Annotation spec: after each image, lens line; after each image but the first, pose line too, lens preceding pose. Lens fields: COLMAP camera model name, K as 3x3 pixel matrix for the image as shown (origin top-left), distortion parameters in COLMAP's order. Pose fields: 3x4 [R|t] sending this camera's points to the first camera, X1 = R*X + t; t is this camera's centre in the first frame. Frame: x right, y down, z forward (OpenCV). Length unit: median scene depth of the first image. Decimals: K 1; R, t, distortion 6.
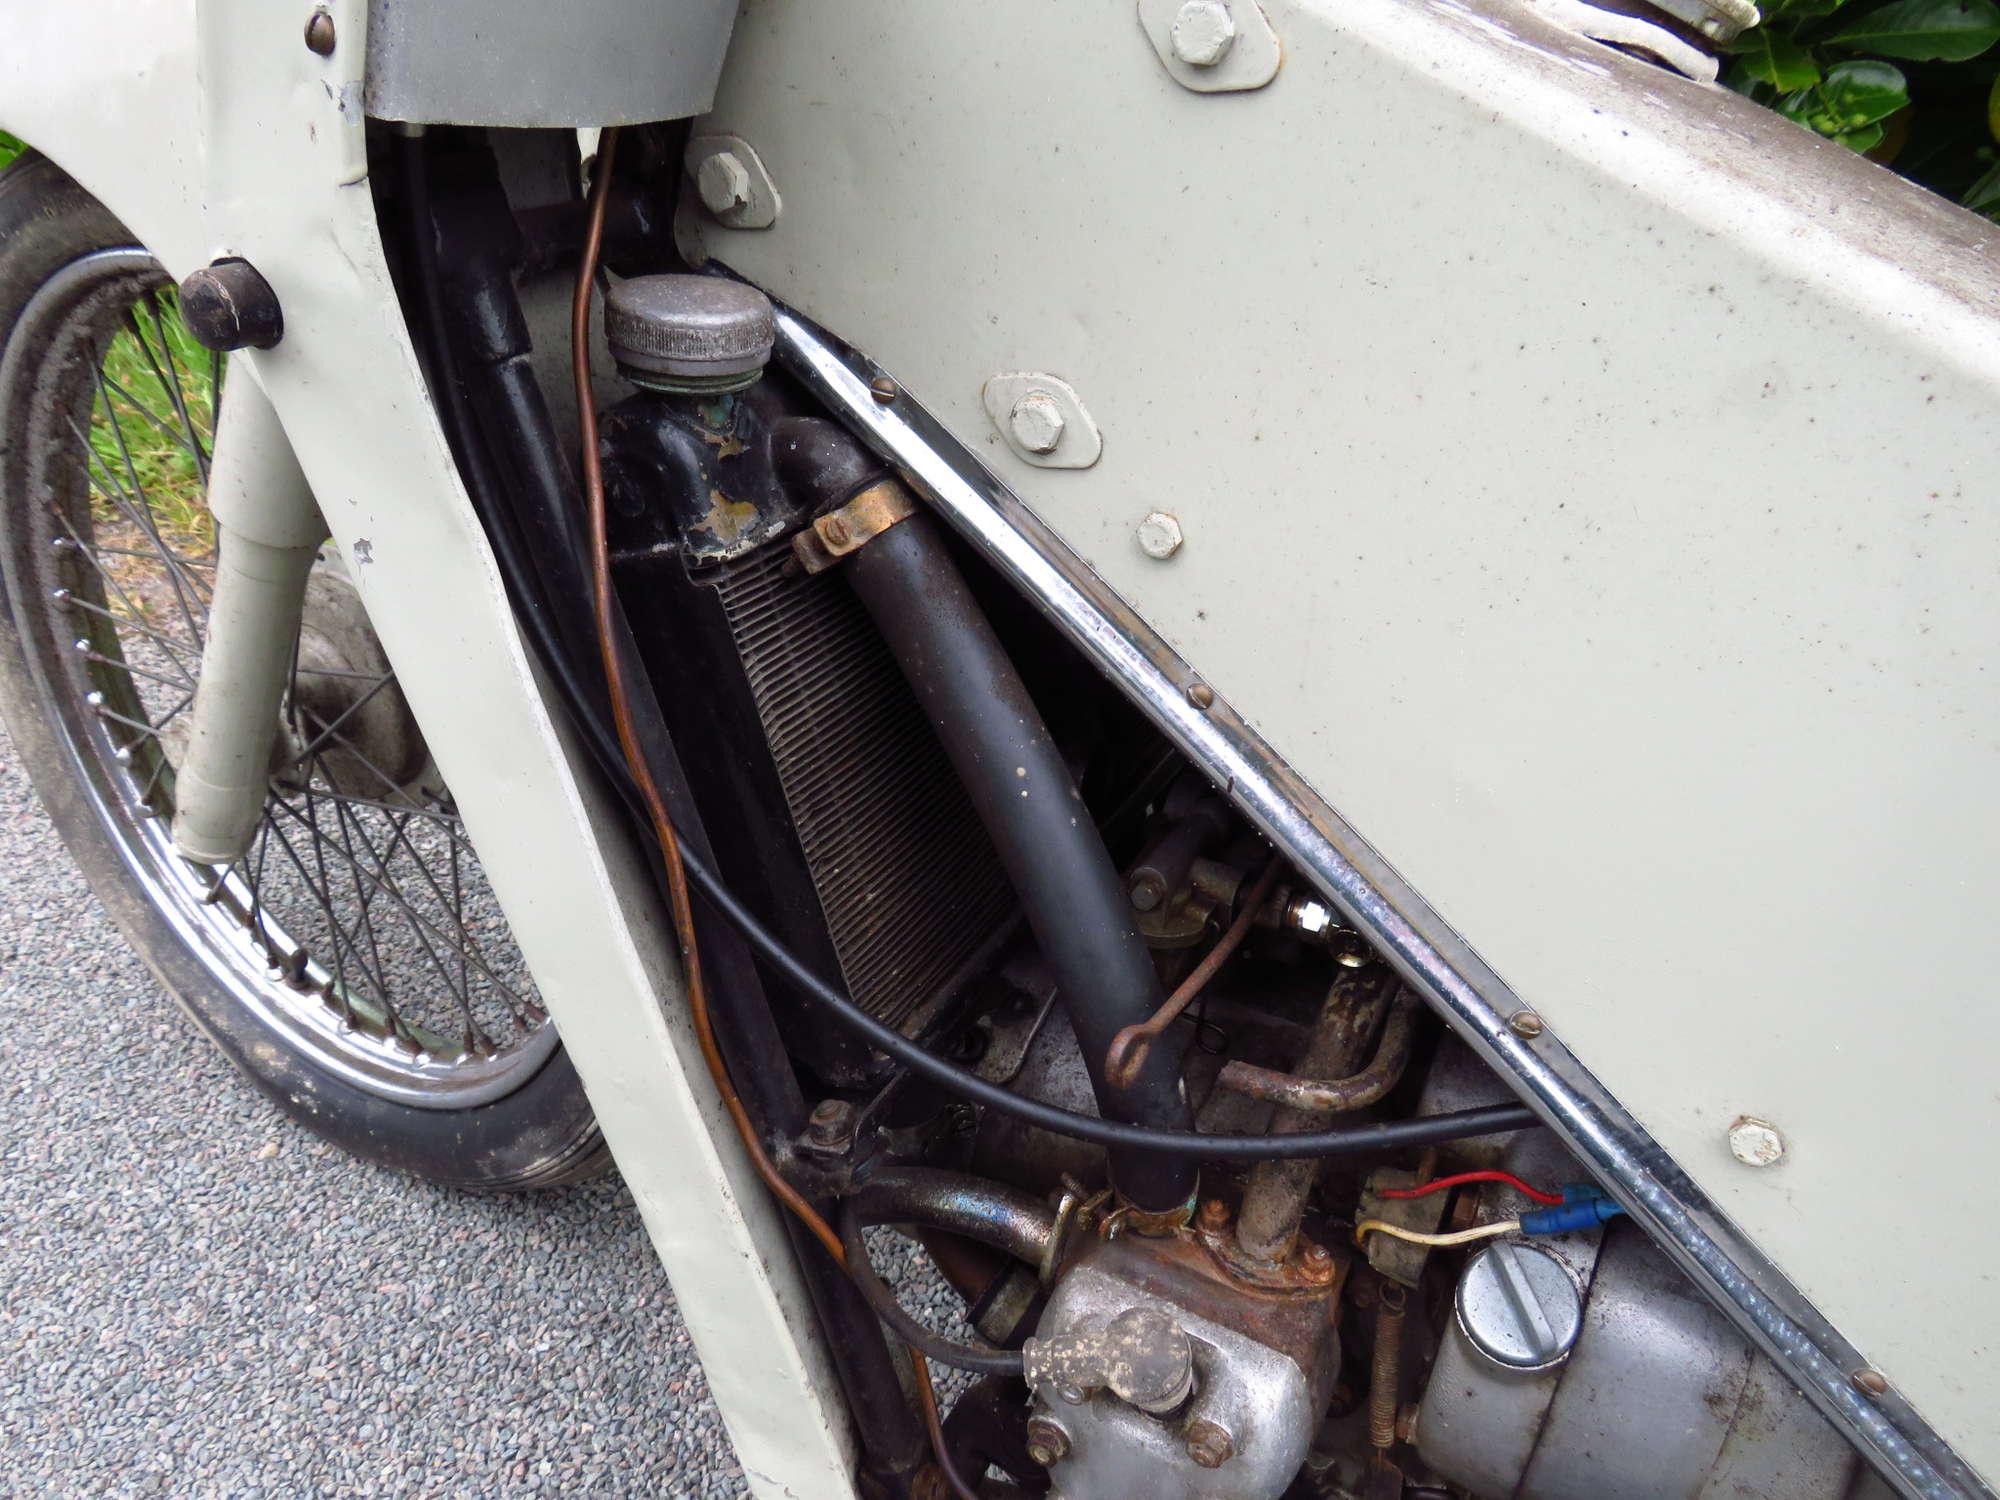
lens RADIAL K [[1447.5, 0, 990.8], [0, 1447.5, 747.5], [0, 0, 1]] dist [-0.033084, 0.013986]
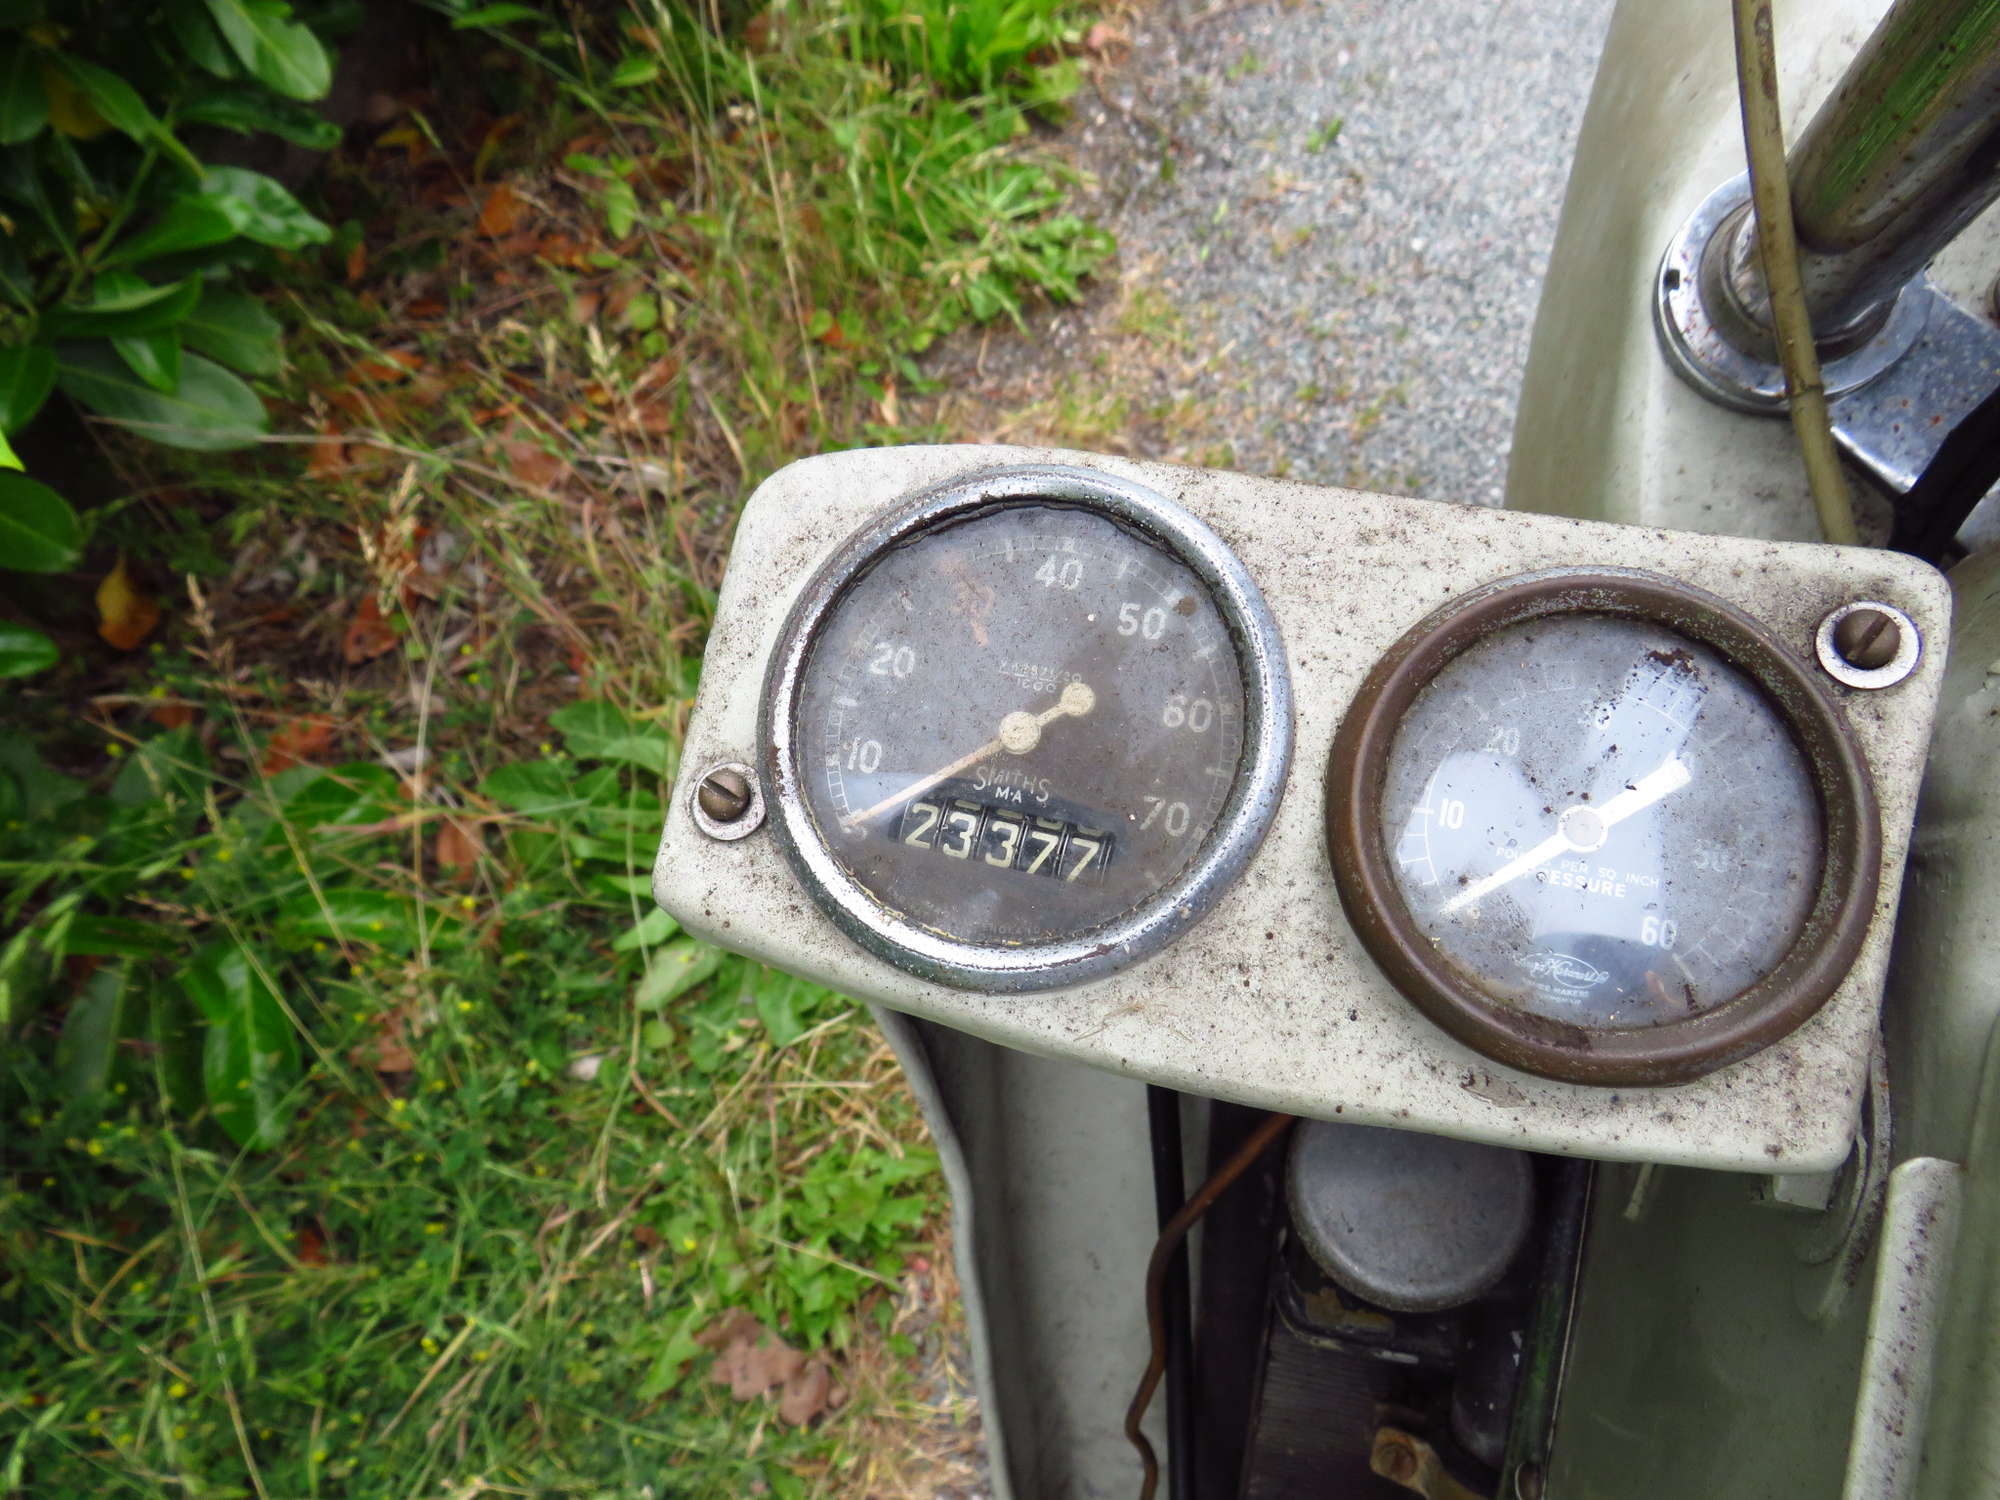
lens RADIAL K [[1400.4, 0, 1004.4], [0, 1400.4, 760.6], [0, 0, 1]] dist [-0.013364, -0.014553]
pose [[0.271725, 0.780886, -0.562479, -0.022564], [-0.344798, 0.624663, 0.700650, -0.445109], [0.898488, 0.003558, 0.438984, 0.286827]]
